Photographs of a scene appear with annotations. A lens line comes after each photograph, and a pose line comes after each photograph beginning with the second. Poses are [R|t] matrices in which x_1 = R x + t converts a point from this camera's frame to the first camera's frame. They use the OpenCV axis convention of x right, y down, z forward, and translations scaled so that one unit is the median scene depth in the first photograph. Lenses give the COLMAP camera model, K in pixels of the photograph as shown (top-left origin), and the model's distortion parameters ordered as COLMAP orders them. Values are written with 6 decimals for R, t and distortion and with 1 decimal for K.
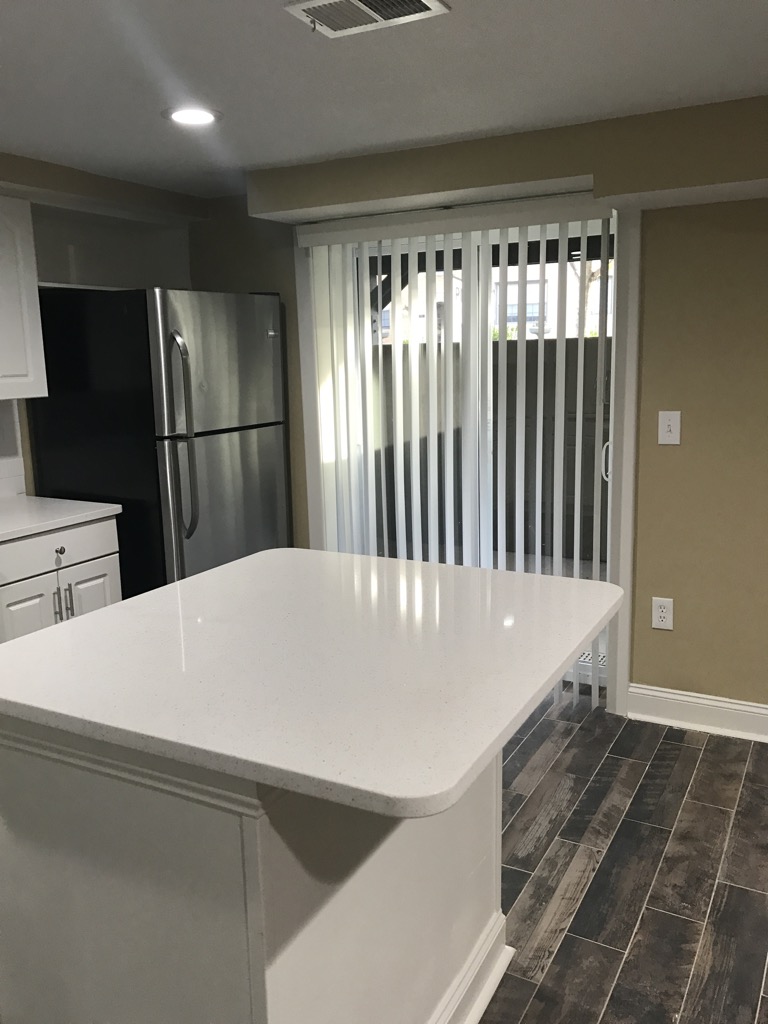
lens RADIAL K [[833.8, 0, 390.9], [0, 833.8, 510.5], [0, 0, 1]] dist [0.001727, -0.019284]
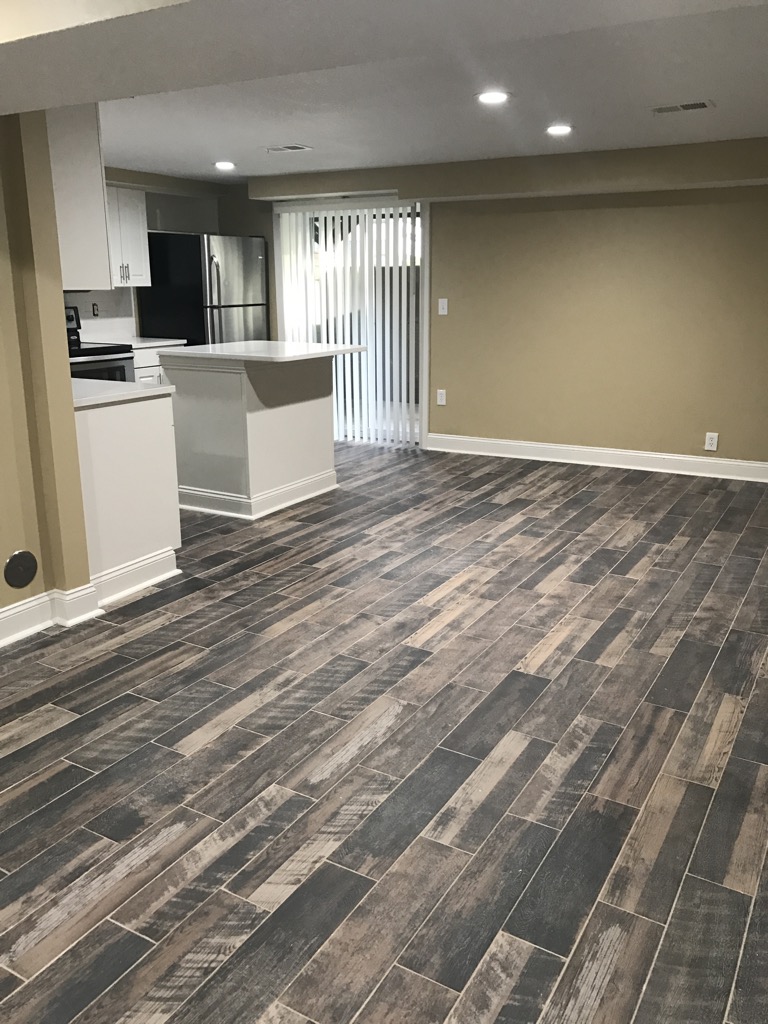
lens RADIAL K [[833.8, 0, 390.9], [0, 833.8, 510.5], [0, 0, 1]] dist [0.001727, -0.019284]
pose [[0.999643, 0.025899, -0.006603, 0.219913], [-0.025260, 0.996201, 0.083334, 0.238546], [0.008736, -0.083137, 0.996500, -1.141887]]
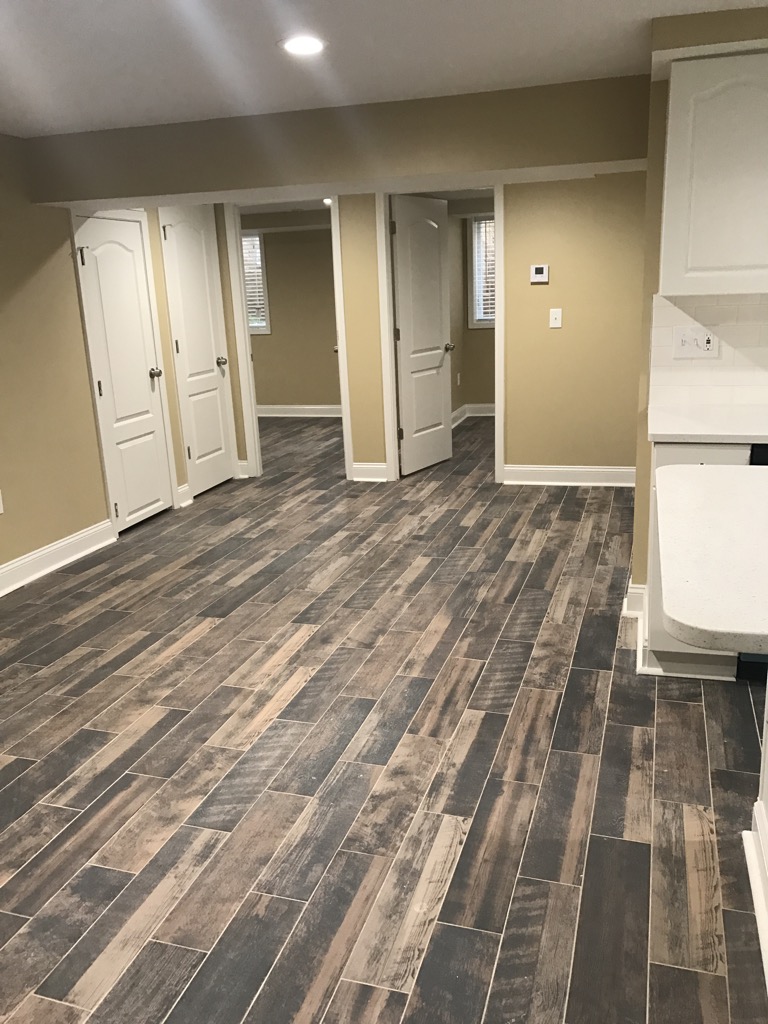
lens RADIAL K [[833.8, 0, 390.9], [0, 833.8, 510.5], [0, 0, 1]] dist [0.001727, -0.019284]
pose [[-0.977605, 0.110531, -0.179085, 0.321164], [0.023686, 0.903350, 0.428250, -0.133905], [0.209112, 0.414418, -0.885737, 0.800969]]
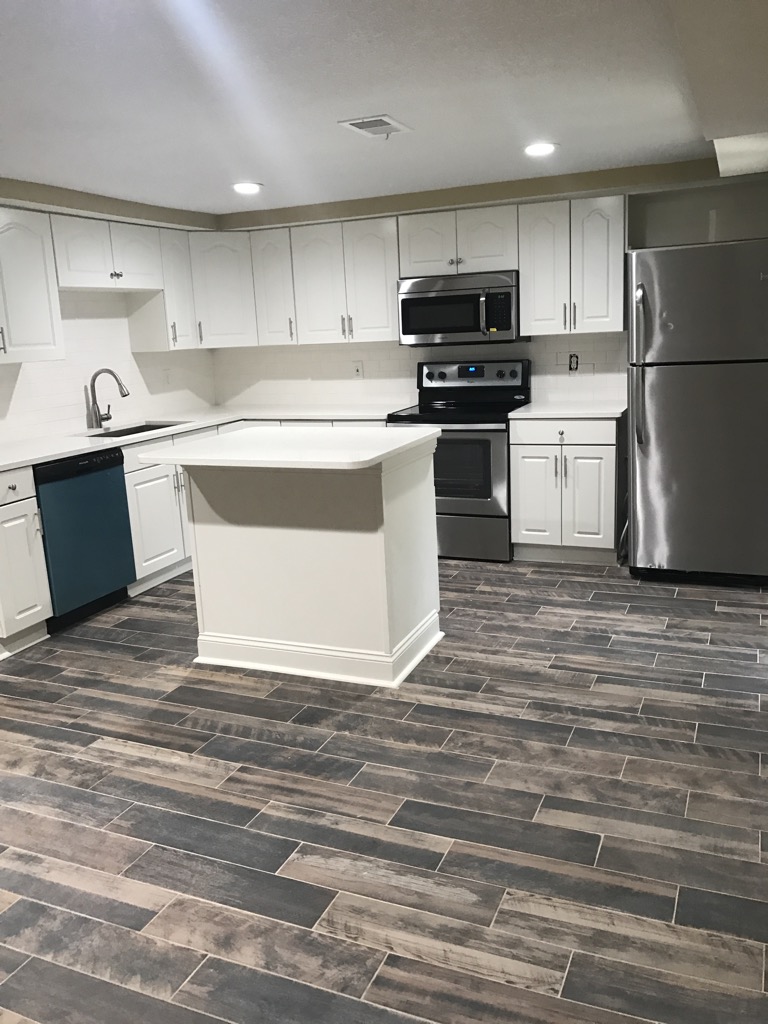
lens RADIAL K [[833.8, 0, 390.9], [0, 833.8, 510.5], [0, 0, 1]] dist [0.001727, -0.019284]
pose [[0.098066, 0.233534, -0.967391, 1.044858], [-0.140396, 0.965601, 0.218870, -0.100779], [0.985227, 0.114354, 0.127479, 0.475442]]
